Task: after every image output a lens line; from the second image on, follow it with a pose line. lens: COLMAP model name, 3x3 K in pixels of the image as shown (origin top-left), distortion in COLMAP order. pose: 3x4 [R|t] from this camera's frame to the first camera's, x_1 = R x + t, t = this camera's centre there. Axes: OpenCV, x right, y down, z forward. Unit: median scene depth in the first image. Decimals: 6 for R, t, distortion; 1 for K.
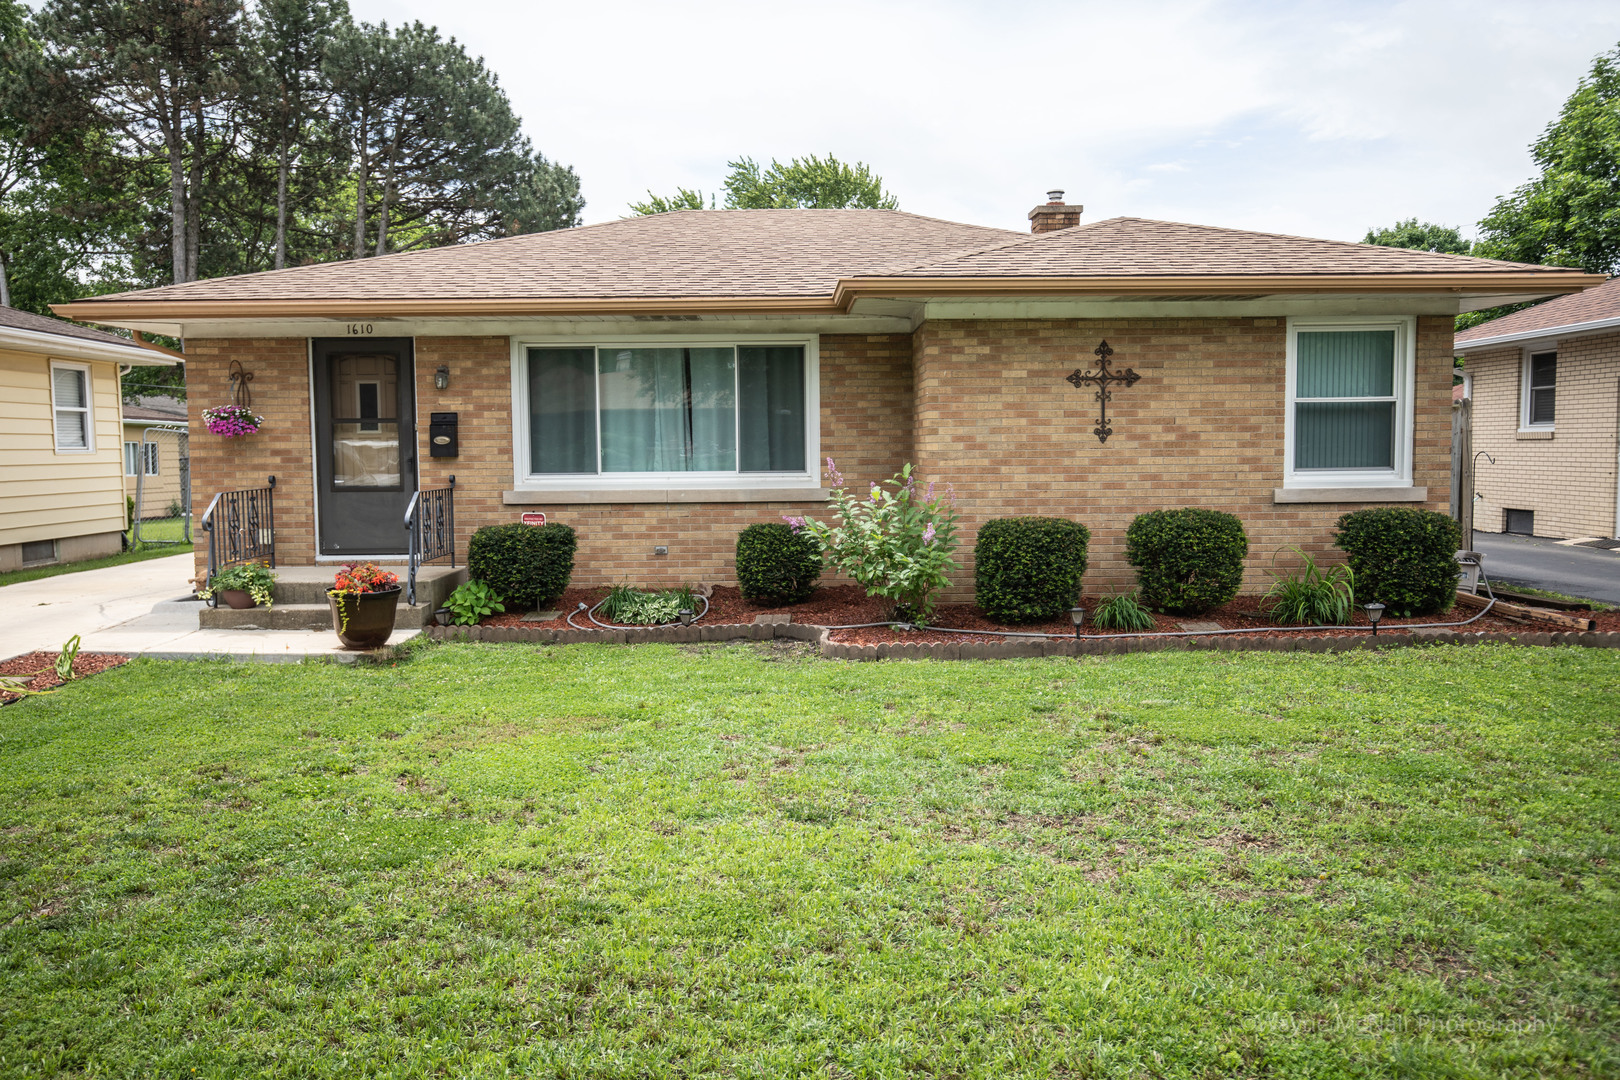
lens RADIAL K [[1280.1, 0, 807.3], [0, 1280.1, 543.2], [0, 0, 1]] dist [0.020915, 0.002062]
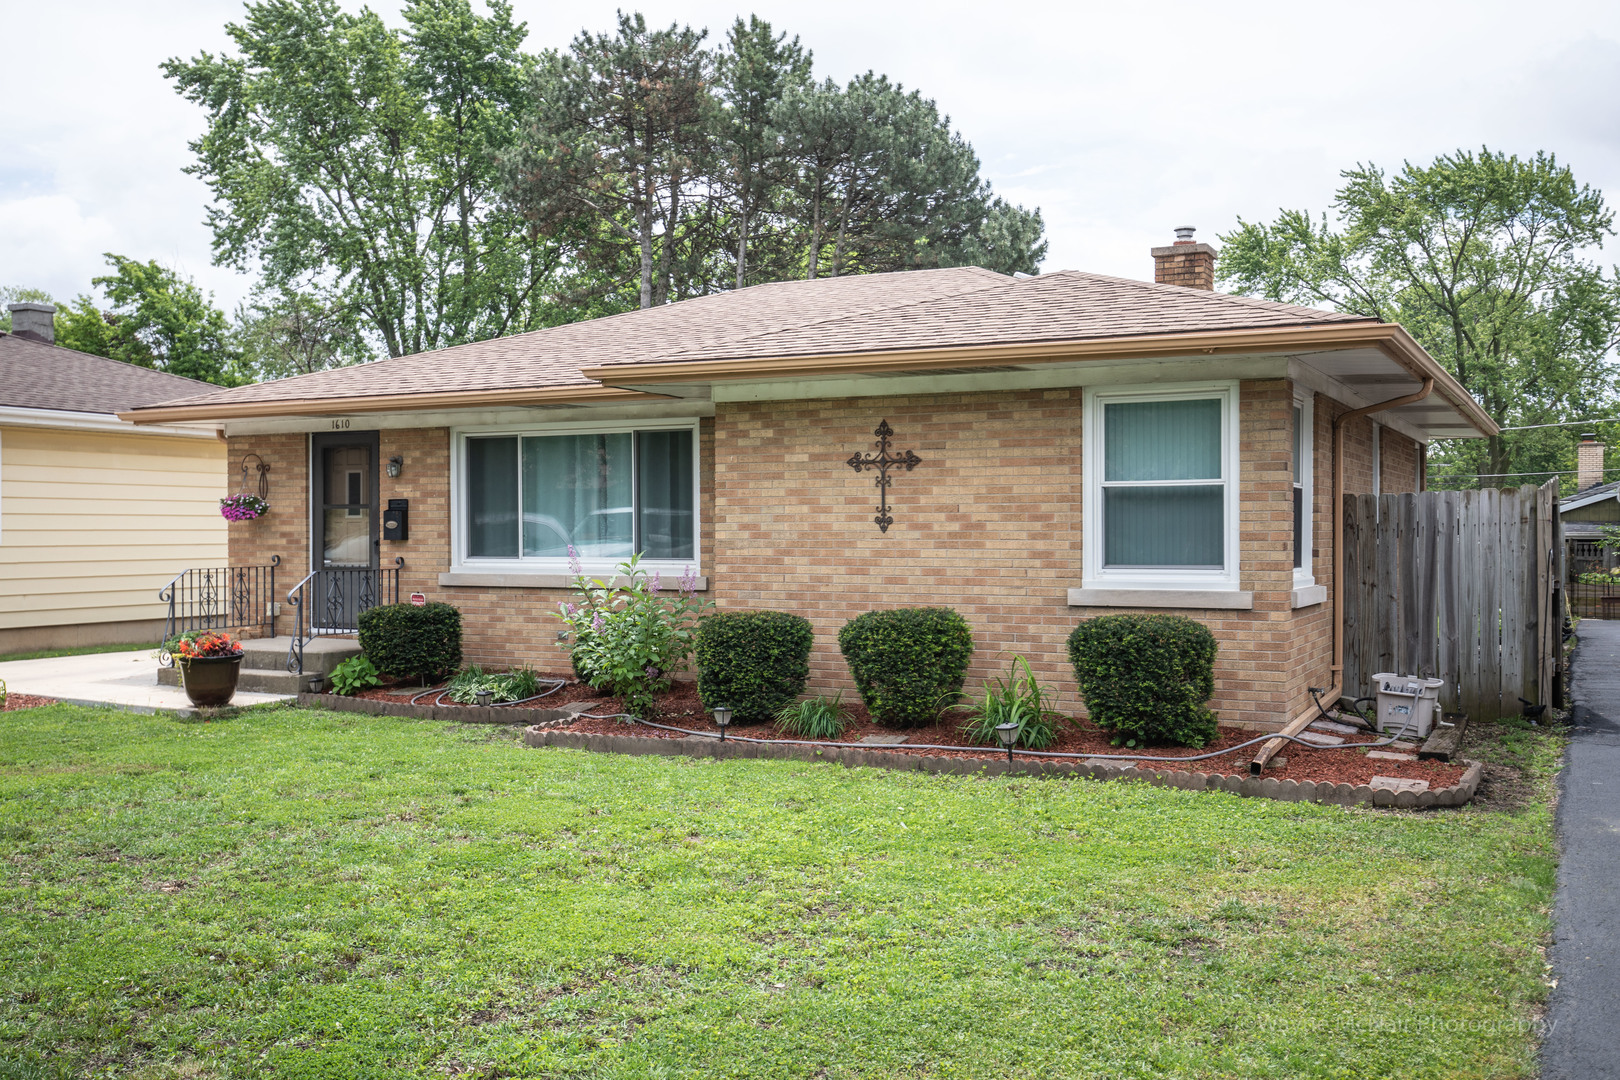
lens RADIAL K [[1586.6, 0, 809.7], [0, 1586.6, 540.5], [0, 0, 1]] dist [0.048180, 0.000000]
pose [[0.876405, 0.011259, -0.481443, 0.718127], [-0.043697, 0.997462, -0.056220, -0.007728], [0.479588, 0.070309, 0.874673, -0.000037]]
